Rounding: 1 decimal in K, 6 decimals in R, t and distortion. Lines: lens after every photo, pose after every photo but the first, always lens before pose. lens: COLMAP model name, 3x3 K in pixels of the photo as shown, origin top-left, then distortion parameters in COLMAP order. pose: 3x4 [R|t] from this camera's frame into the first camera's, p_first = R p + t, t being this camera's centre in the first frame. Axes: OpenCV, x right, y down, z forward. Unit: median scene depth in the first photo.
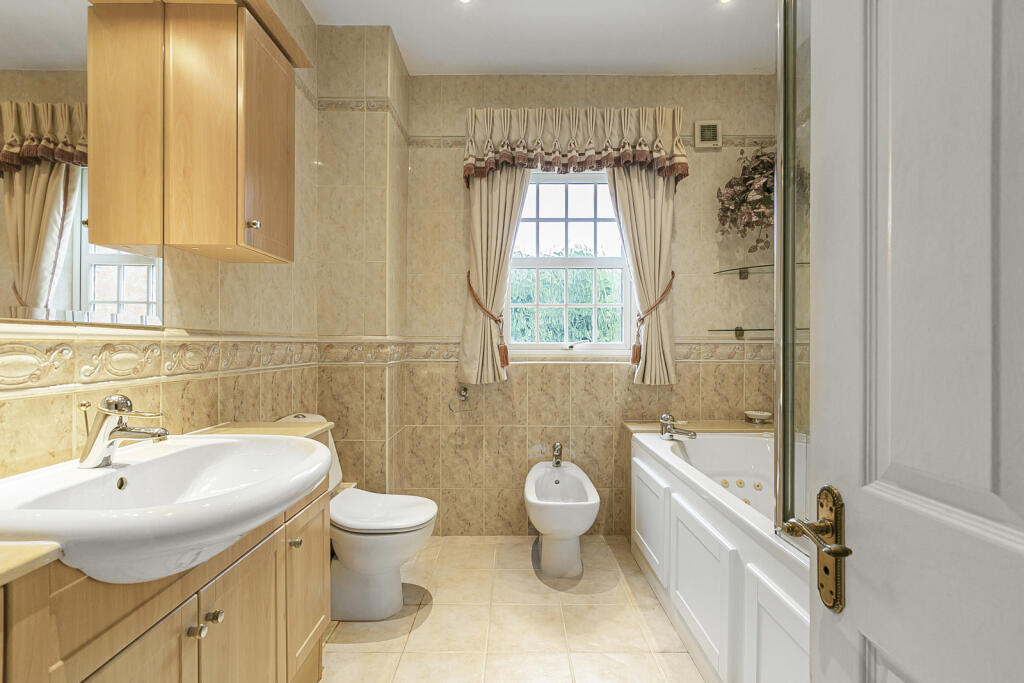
lens RADIAL K [[463.9, 0, 514.2], [0, 463.9, 342.0], [0, 0, 1]] dist [0.002776, -0.002263]
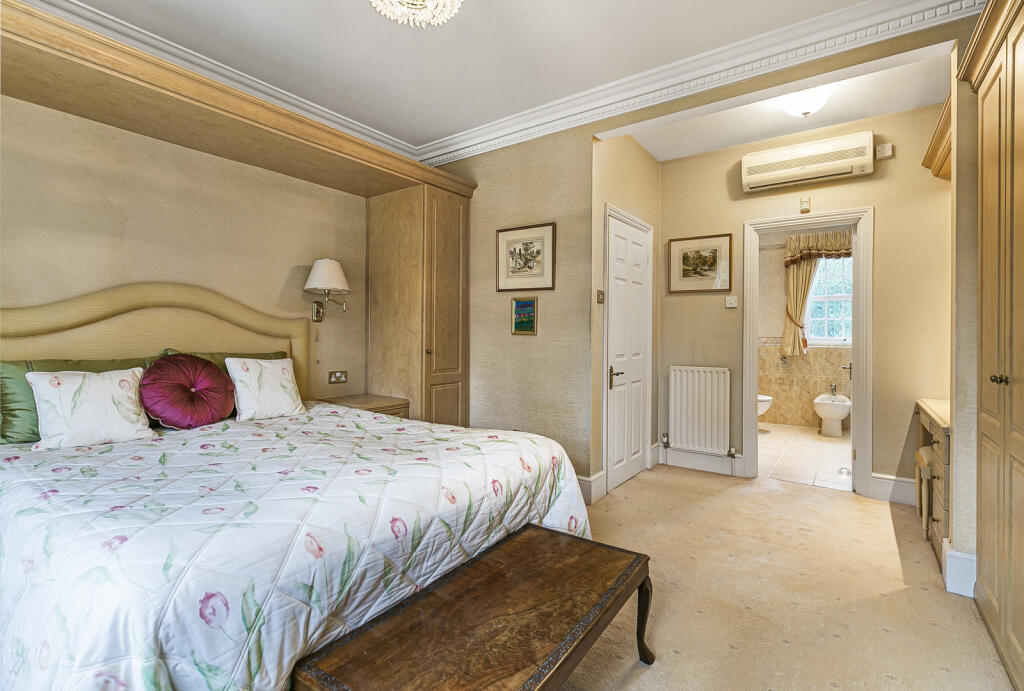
lens RADIAL K [[463.9, 0, 518.9], [0, 463.9, 337.8], [0, 0, 1]] dist [0.002776, -0.002263]
pose [[0.809234, 0.007193, -0.587443, 0.175003], [-0.002806, 0.999961, 0.008379, -0.010829], [0.587480, -0.005132, 0.809222, -1.598306]]
